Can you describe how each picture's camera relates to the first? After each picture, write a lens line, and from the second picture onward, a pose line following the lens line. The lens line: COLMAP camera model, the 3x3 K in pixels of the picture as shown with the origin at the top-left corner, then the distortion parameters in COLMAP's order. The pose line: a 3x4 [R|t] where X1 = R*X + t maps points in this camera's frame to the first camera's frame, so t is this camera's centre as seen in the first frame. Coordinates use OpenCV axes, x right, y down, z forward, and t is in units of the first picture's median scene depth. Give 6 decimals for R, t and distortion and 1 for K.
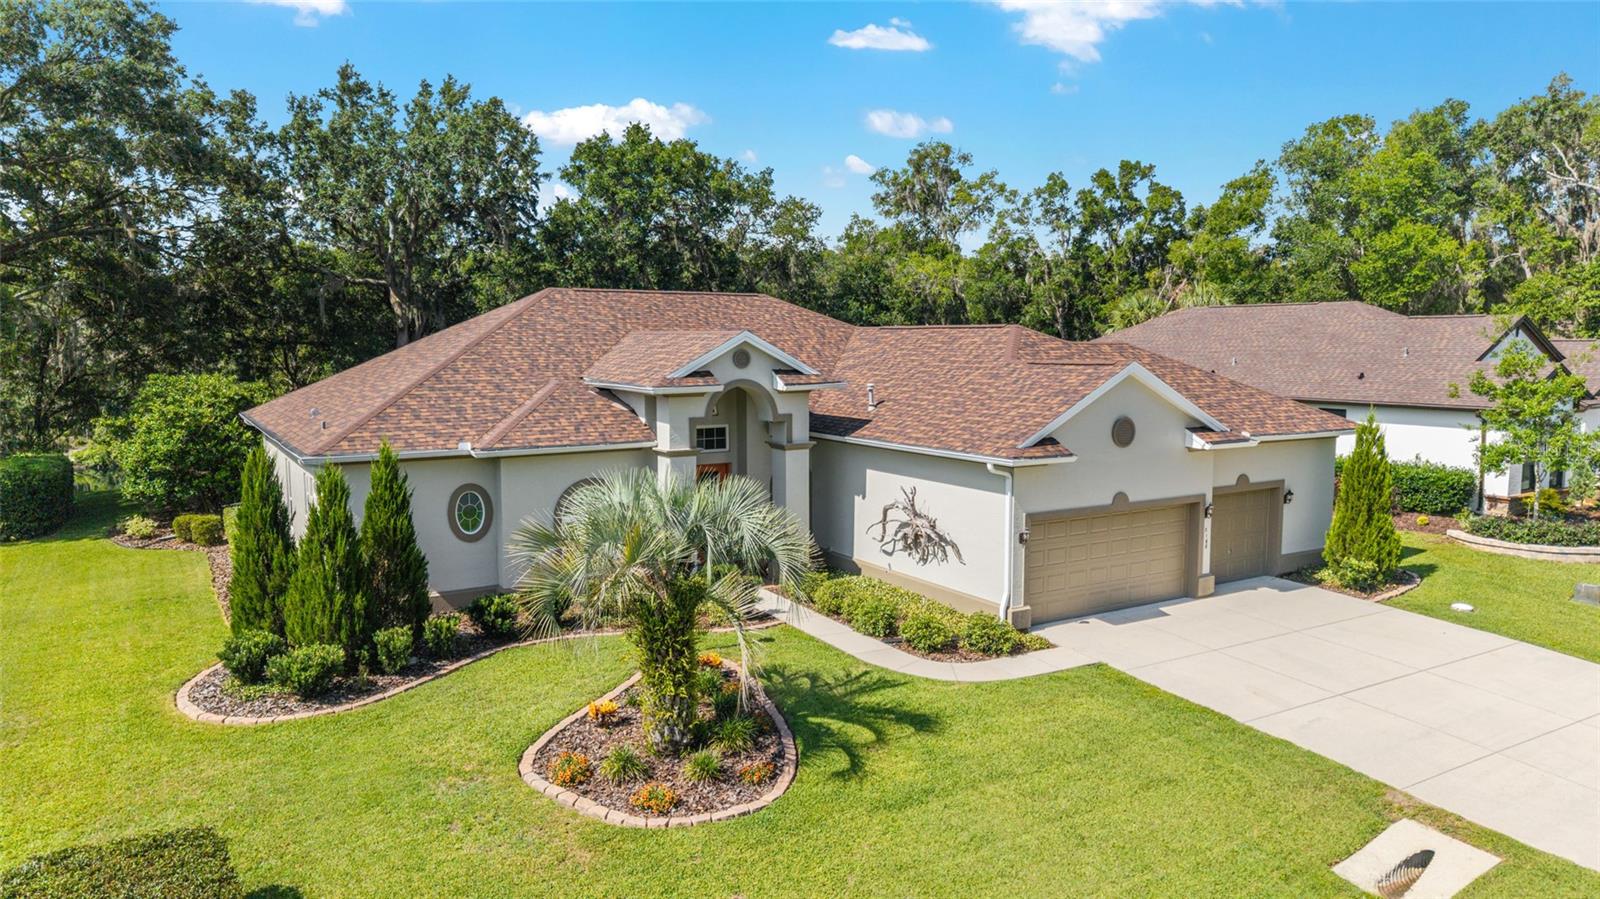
lens RADIAL K [[1064.1, 0, 800.0], [0, 1064.1, 449.5], [0, 0, 1]] dist [0.034779, -0.047781]
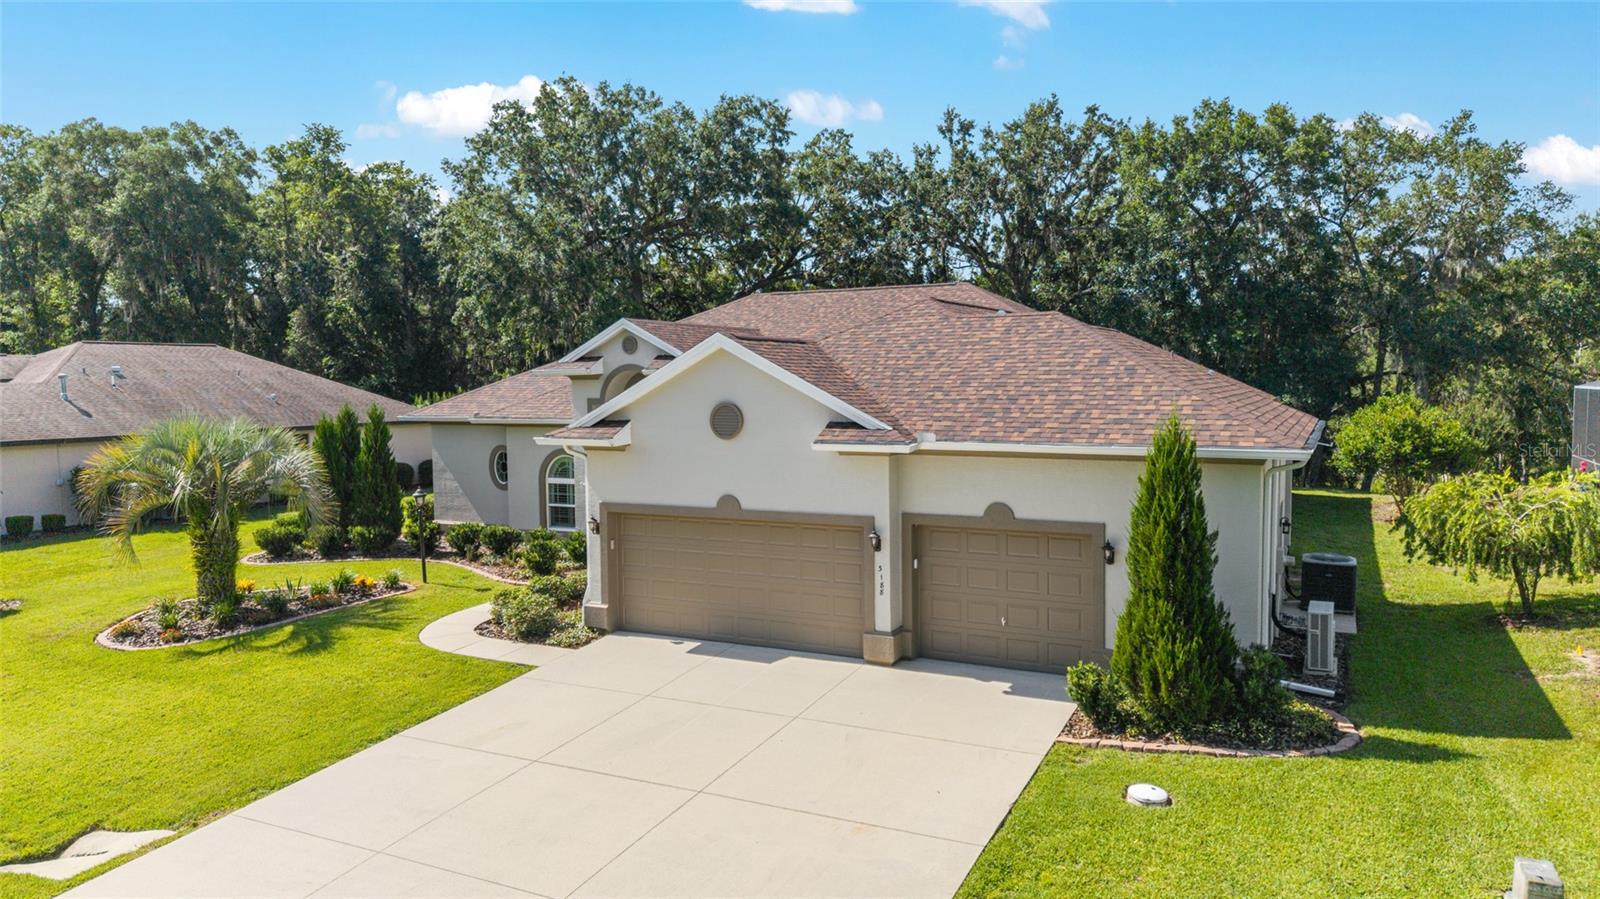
lens RADIAL K [[1064.1, 0, 800.0], [0, 1064.1, 449.5], [0, 0, 1]] dist [0.034779, -0.047781]
pose [[0.527616, 0.053125, -0.847820, 1.007628], [-0.077862, 0.996866, 0.014009, -0.009668], [0.845907, 0.058621, 0.530099, 0.618822]]
